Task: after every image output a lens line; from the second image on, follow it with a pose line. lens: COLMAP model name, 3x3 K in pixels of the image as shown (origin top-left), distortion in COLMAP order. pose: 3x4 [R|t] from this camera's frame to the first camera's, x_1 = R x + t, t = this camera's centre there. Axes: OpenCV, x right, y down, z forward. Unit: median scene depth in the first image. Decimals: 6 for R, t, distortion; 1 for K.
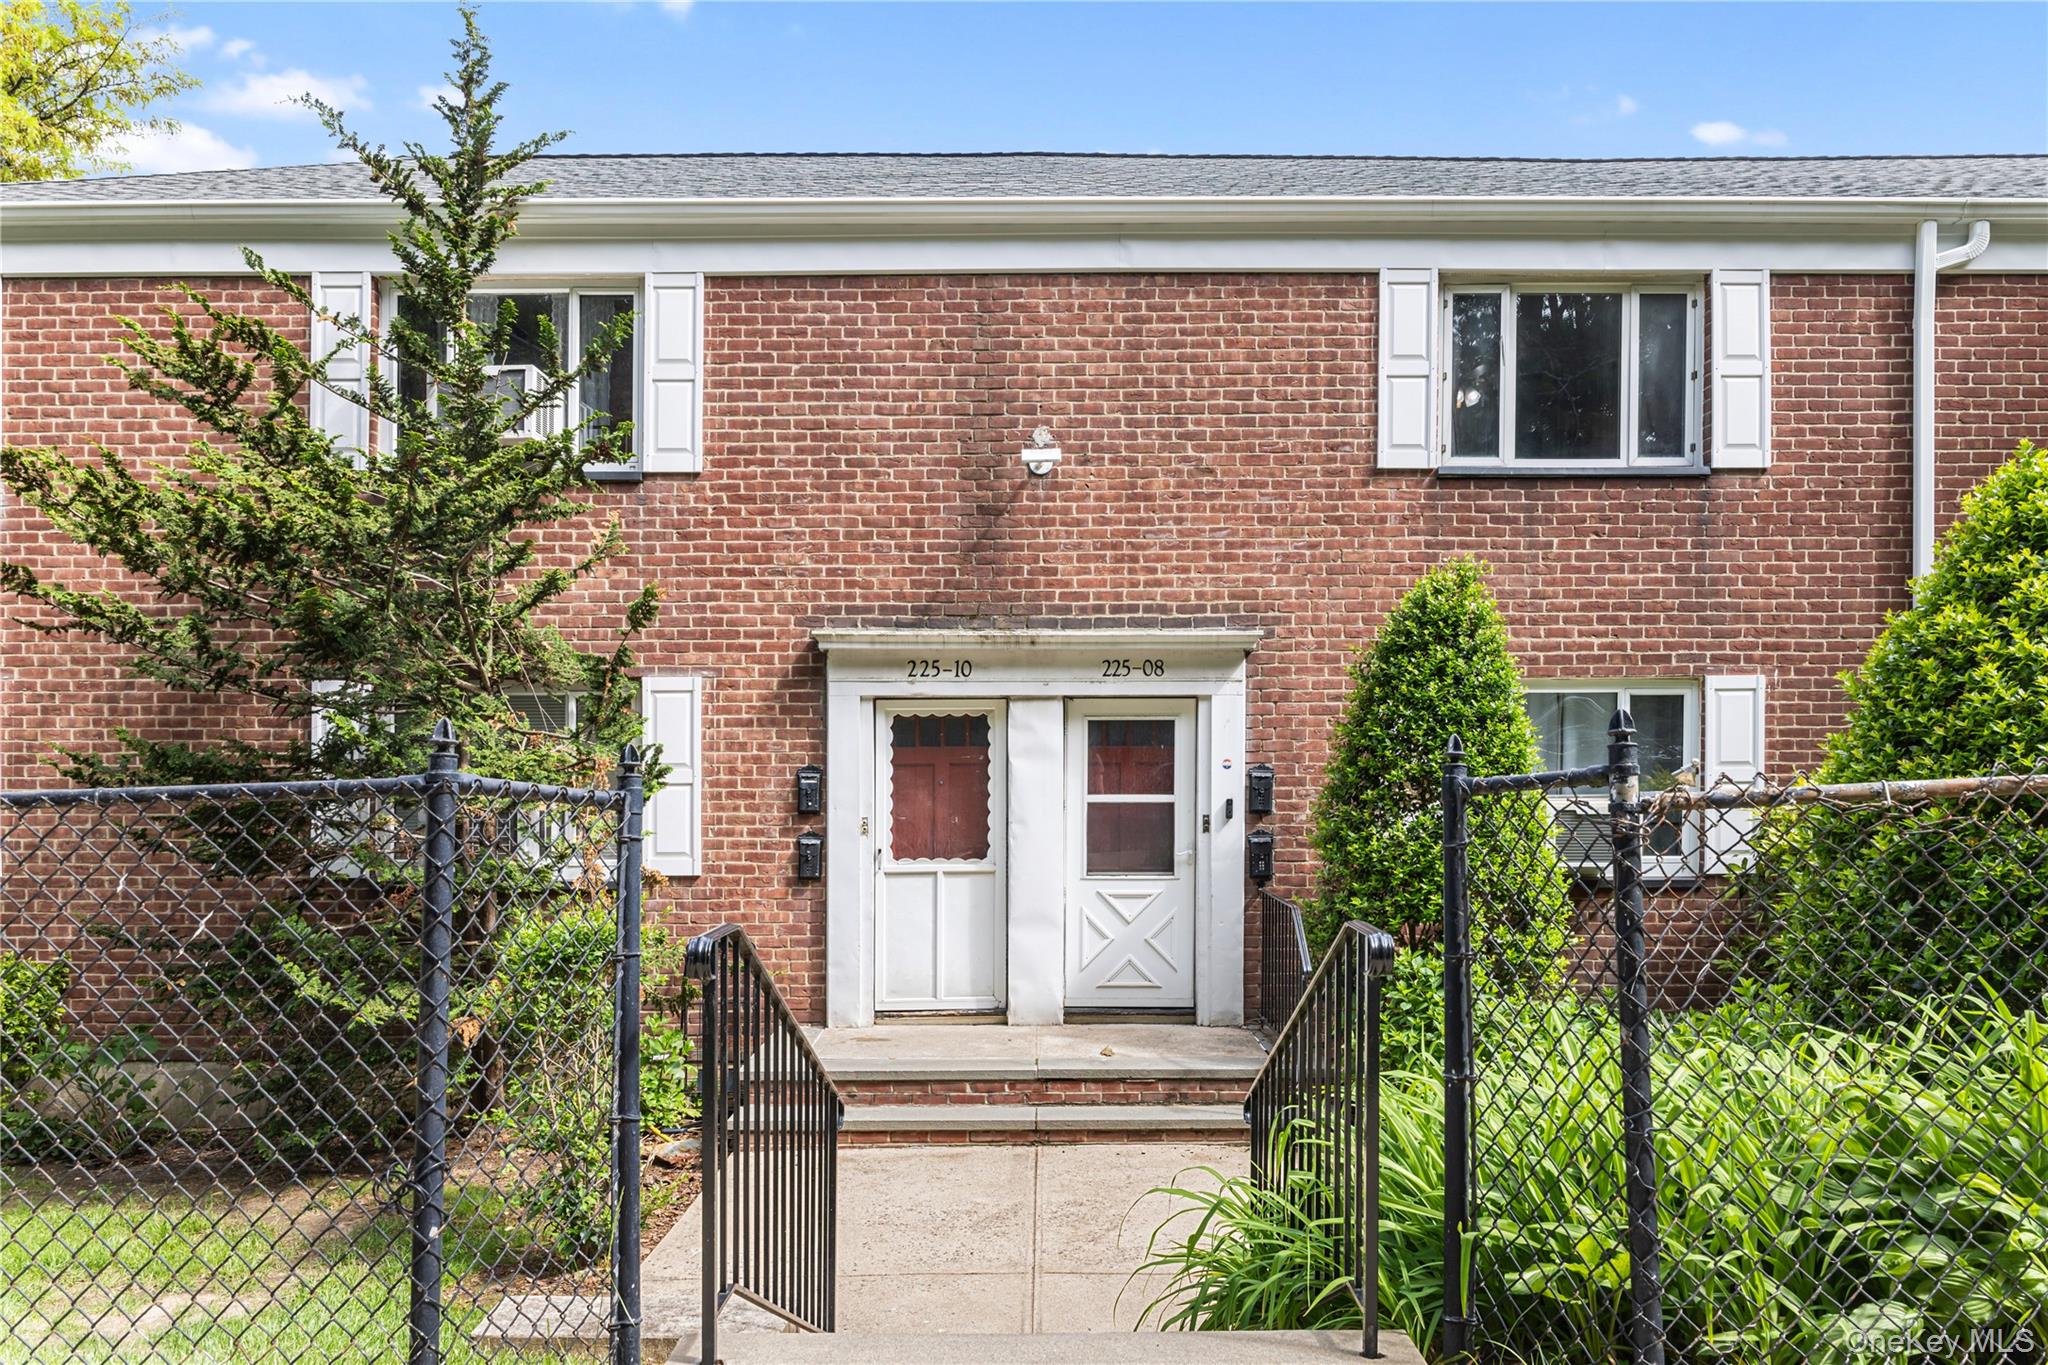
lens RADIAL K [[1468.9, 0, 1024.0], [0, 1468.9, 682.5], [0, 0, 1]] dist [-0.003146, -0.000100]
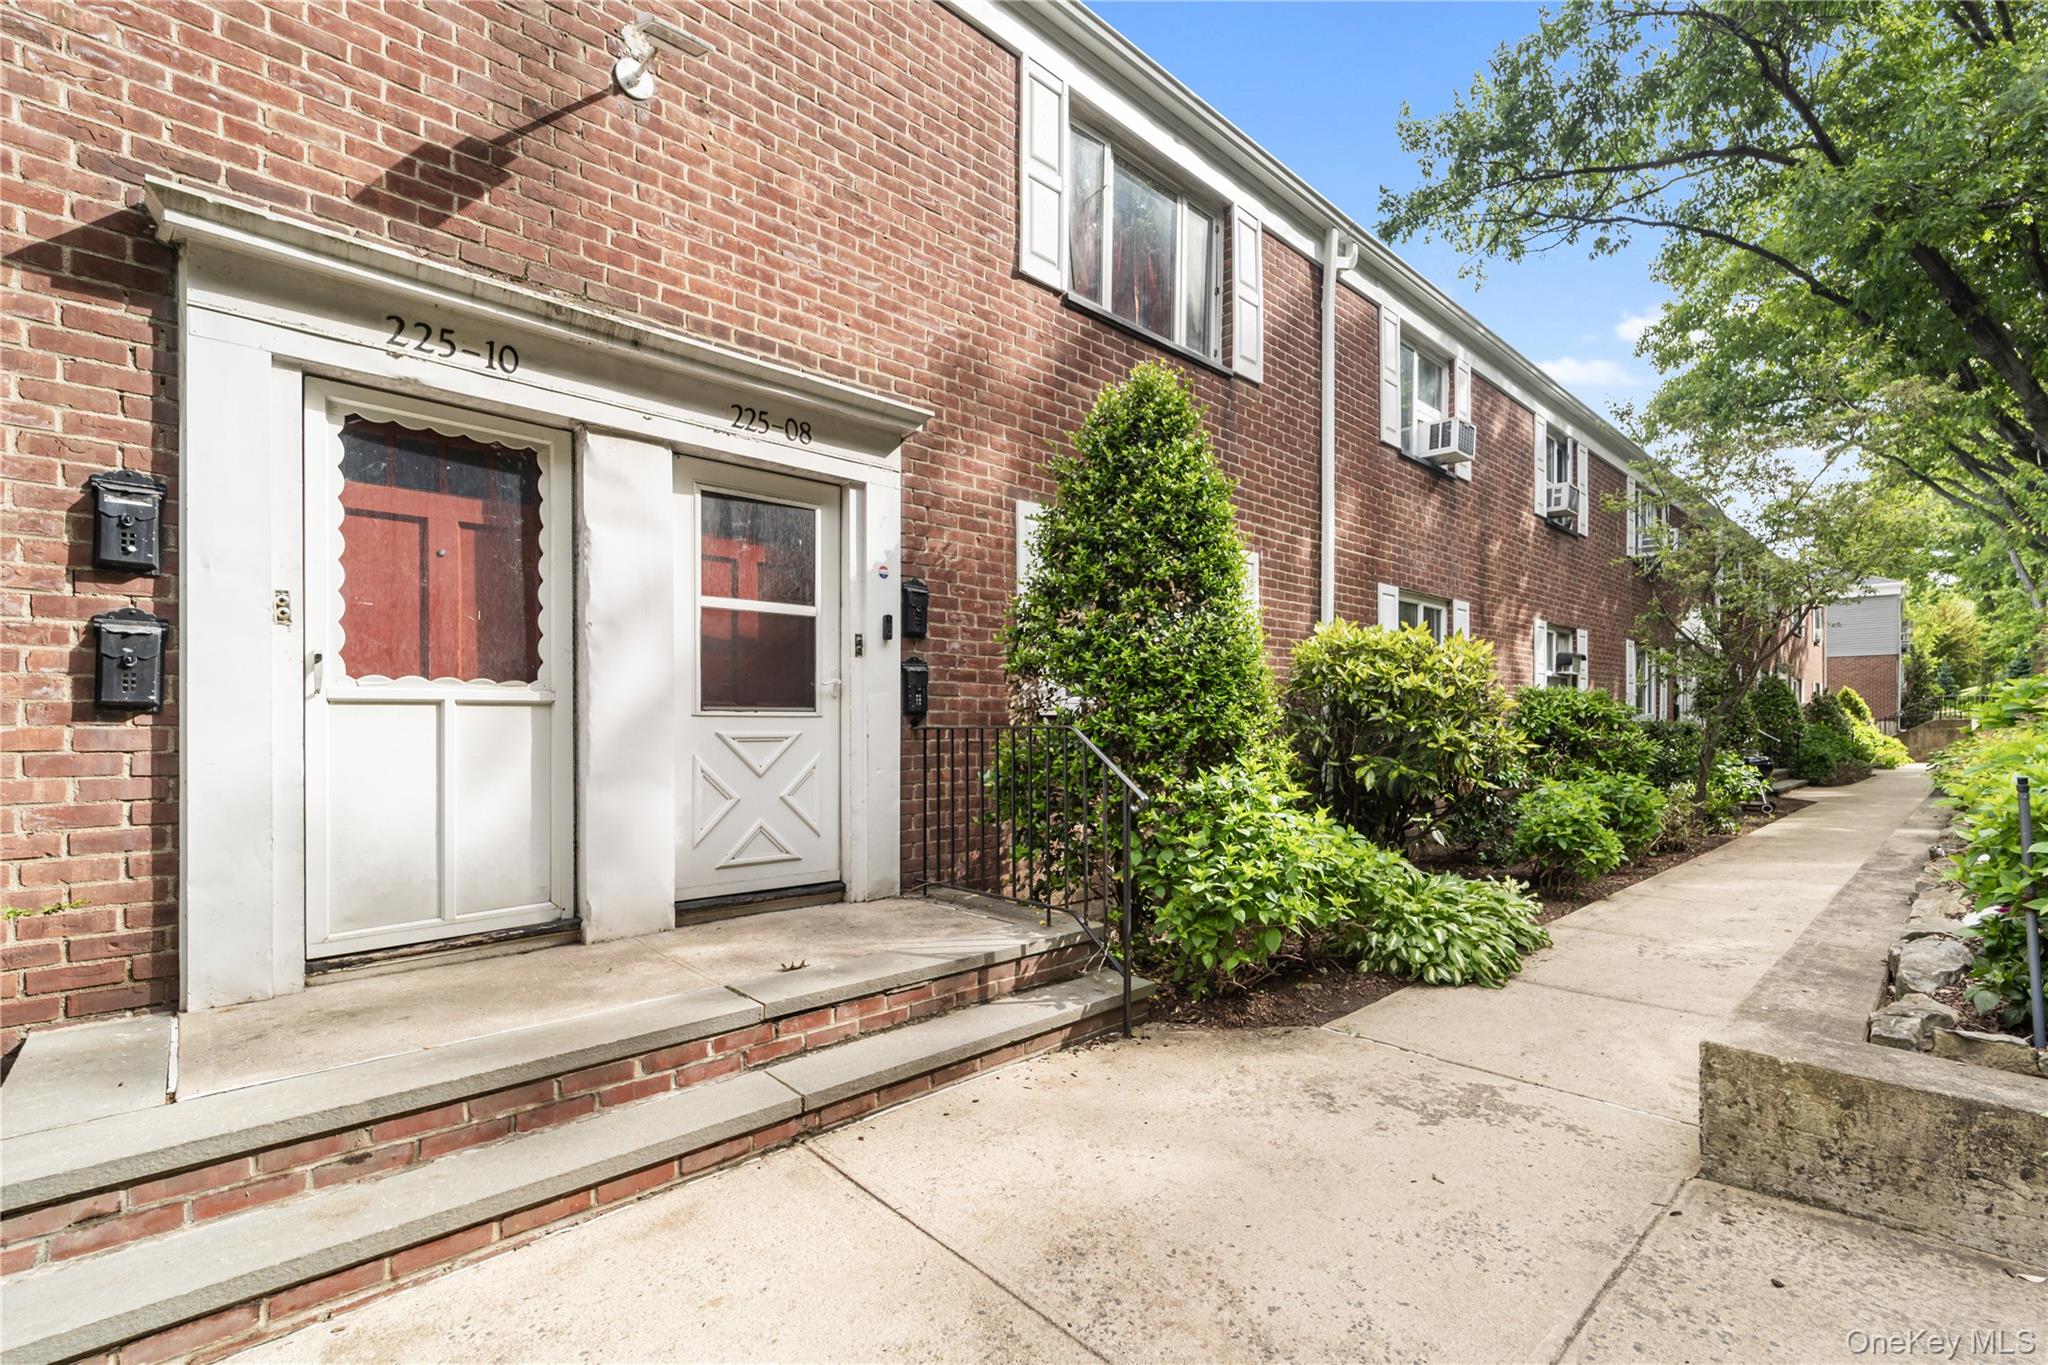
lens RADIAL K [[883.3, 0, 1030.3], [0, 883.3, 721.7], [0, 0, 1]] dist [0.018794, -0.008730]
pose [[0.725173, 0.008296, 0.688516, -0.132993], [-0.027206, 0.999492, 0.016611, 0.125823], [-0.688029, -0.030778, 0.725031, 0.590127]]
